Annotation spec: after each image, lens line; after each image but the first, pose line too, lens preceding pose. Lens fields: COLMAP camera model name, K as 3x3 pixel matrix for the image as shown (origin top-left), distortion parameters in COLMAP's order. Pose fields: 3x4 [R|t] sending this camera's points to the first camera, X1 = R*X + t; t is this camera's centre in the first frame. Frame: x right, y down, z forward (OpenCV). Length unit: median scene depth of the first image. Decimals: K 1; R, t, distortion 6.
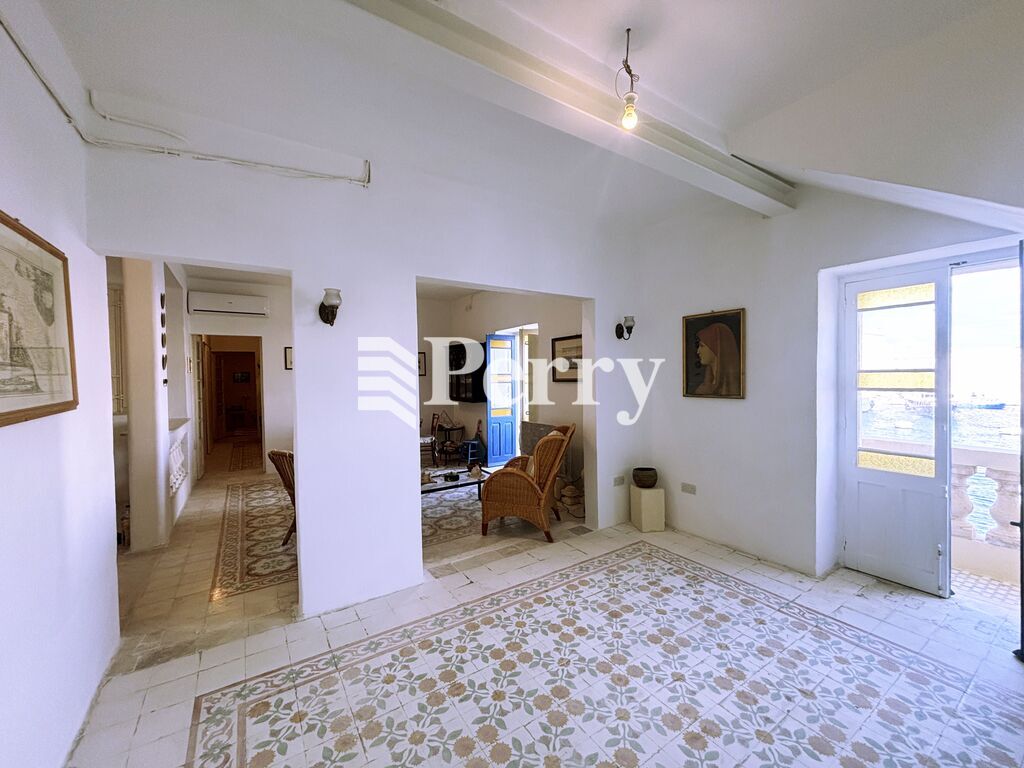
lens RADIAL K [[409.4, 0, 511.9], [0, 409.4, 379.1], [0, 0, 1]] dist [-0.000010, -0.000886]
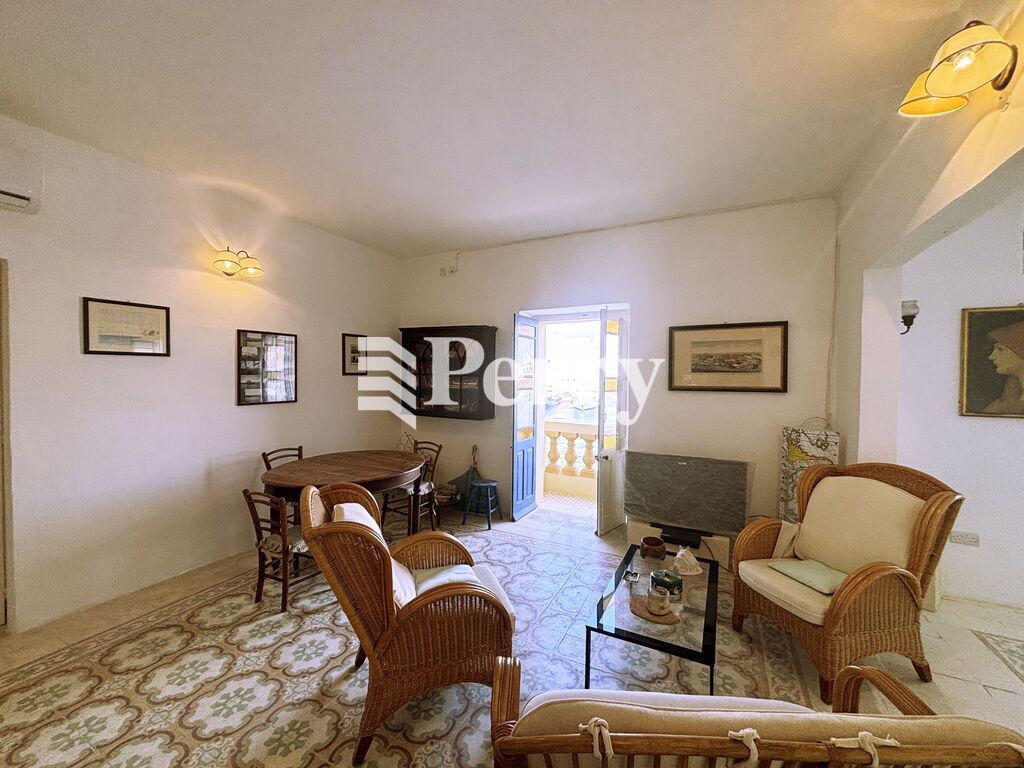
lens RADIAL K [[409.4, 0, 511.9], [0, 409.4, 389.9], [0, 0, 1]] dist [-0.000010, -0.000886]
pose [[0.865590, 0.007167, 0.500703, -0.579272], [-0.019077, 0.999644, 0.018670, -0.002937], [-0.500391, -0.025712, 0.865418, 0.679128]]
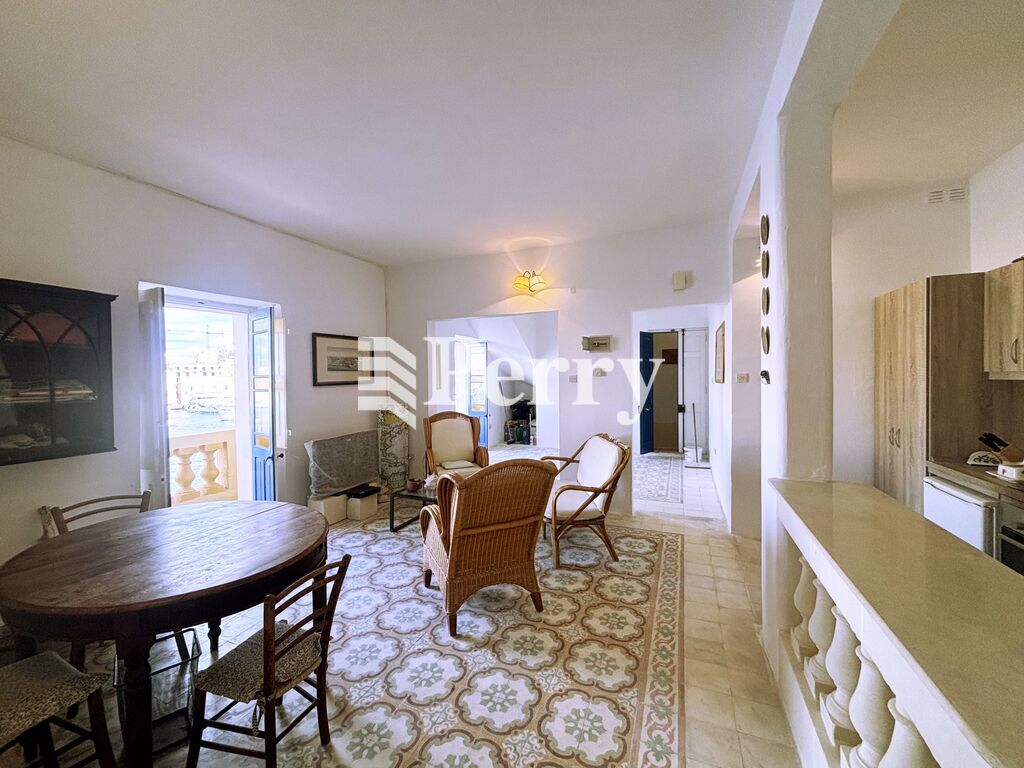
lens RADIAL K [[409.4, 0, 513.3], [0, 409.4, 383.8], [0, 0, 1]] dist [-0.000010, -0.000886]
pose [[-0.563202, 0.001047, 0.826318, -0.986035], [0.029439, 0.999390, 0.018798, -0.002510], [-0.825794, 0.034913, -0.562889, 1.414894]]
